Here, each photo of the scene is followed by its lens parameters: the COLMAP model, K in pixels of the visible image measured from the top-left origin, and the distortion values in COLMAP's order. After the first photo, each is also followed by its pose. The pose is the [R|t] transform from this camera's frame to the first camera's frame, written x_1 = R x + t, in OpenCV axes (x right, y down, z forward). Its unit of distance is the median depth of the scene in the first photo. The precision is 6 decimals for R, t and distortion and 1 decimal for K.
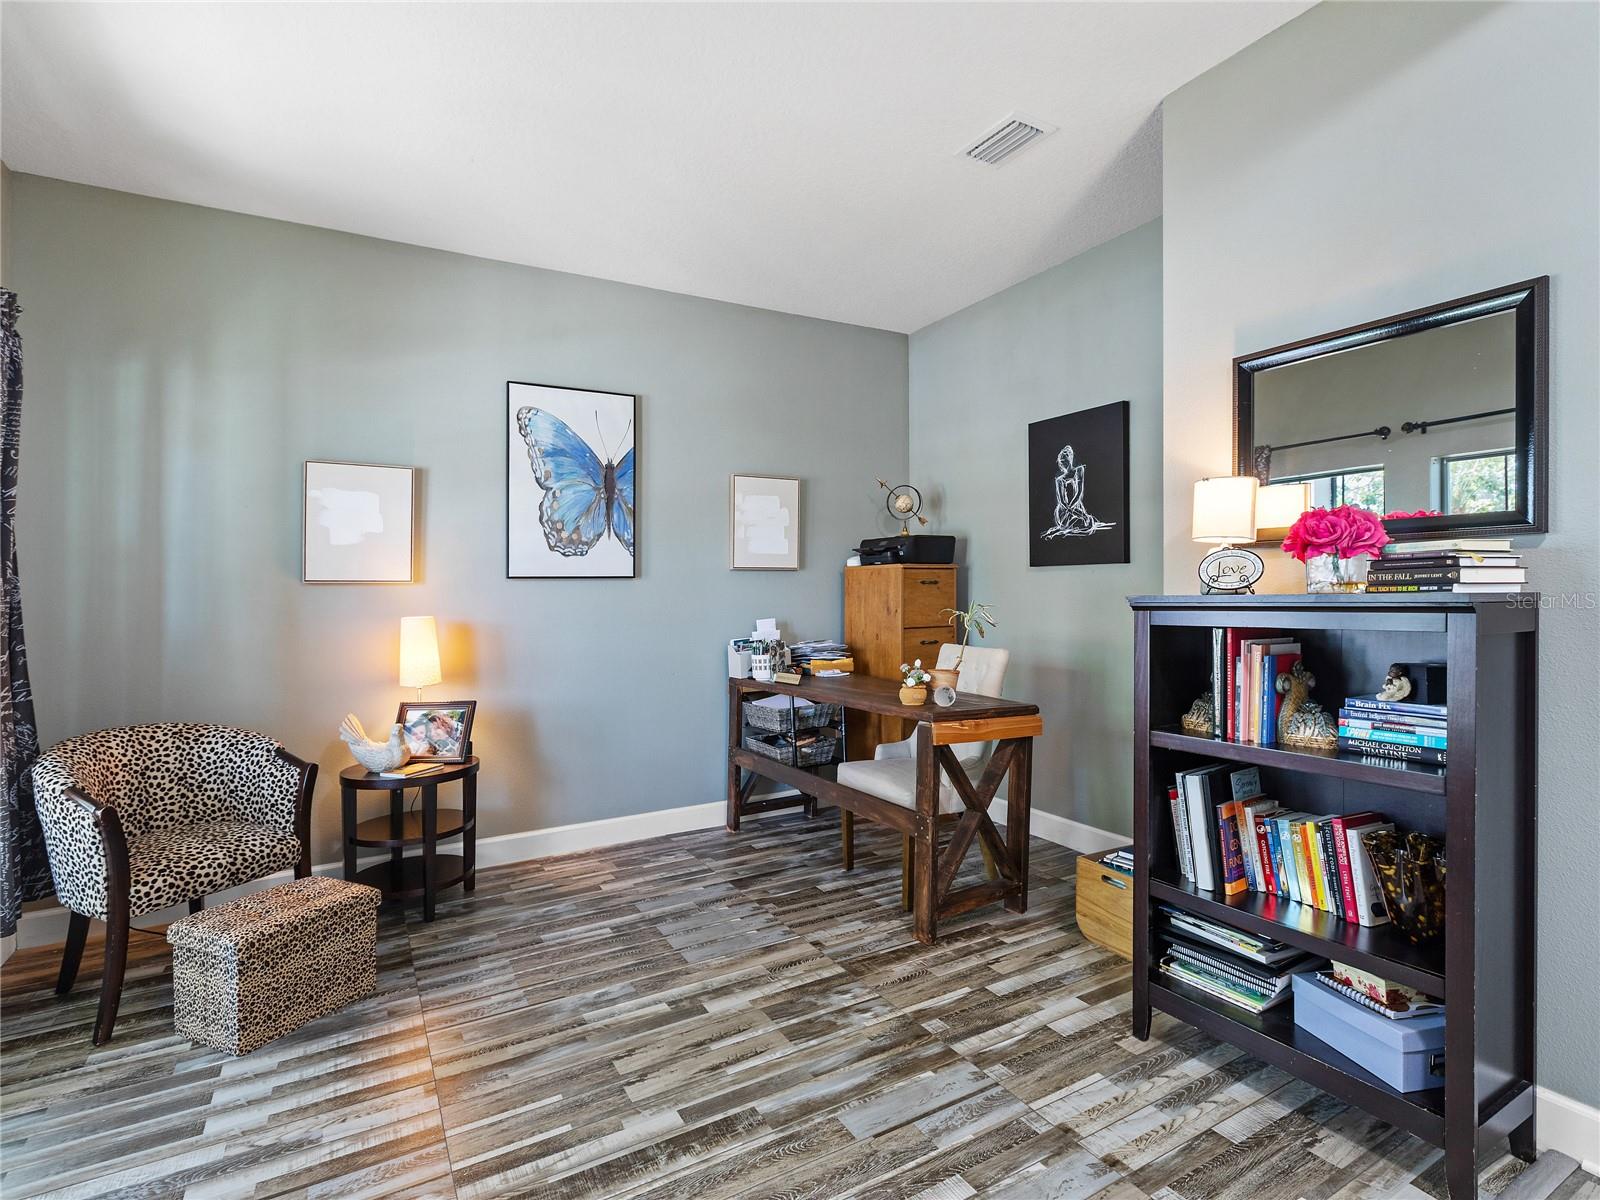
lens RADIAL K [[802.5, 0, 802.1], [0, 802.5, 605.0], [0, 0, 1]] dist [-0.001917, -0.000770]
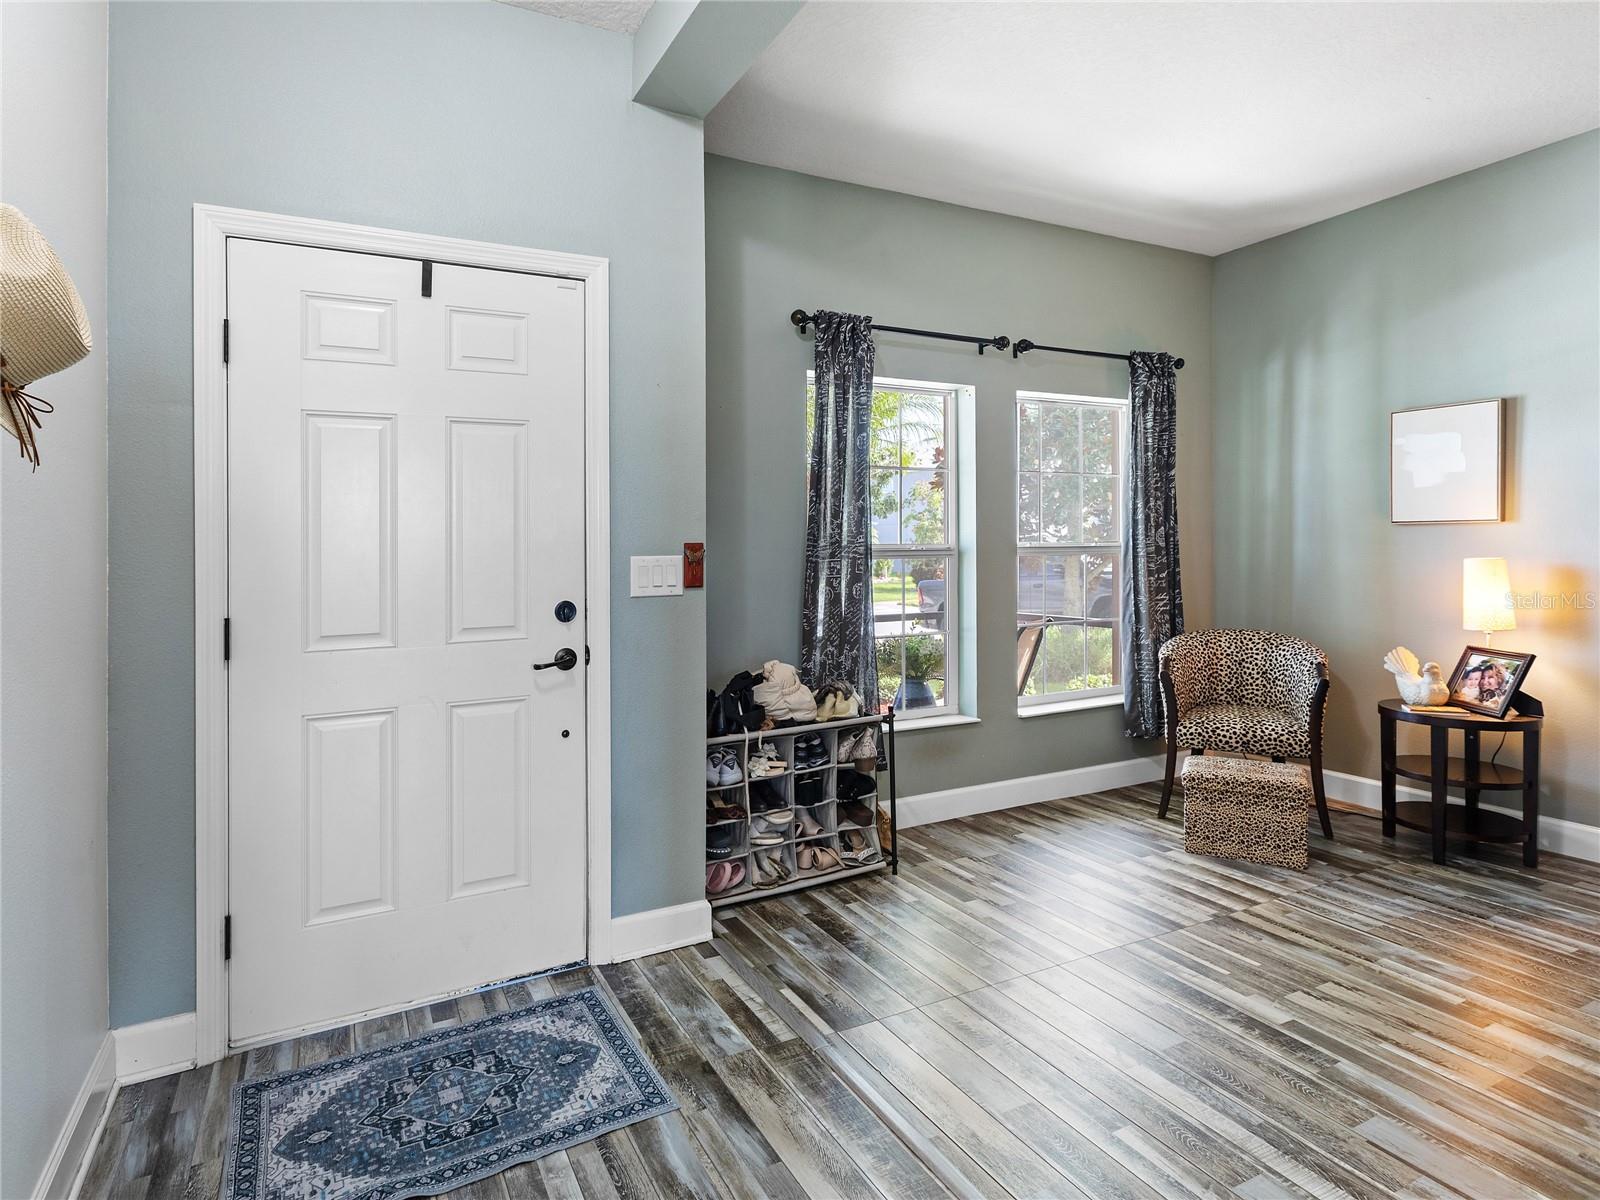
lens RADIAL K [[882.2, 0, 754.3], [0, 882.2, 541.9], [0, 0, 1]] dist [0.001415, 0.000369]
pose [[-0.066638, 0.012153, -0.997703, 0.710067], [-0.001233, 0.999924, 0.012263, -0.018467], [0.997776, 0.002048, -0.066617, 0.231987]]
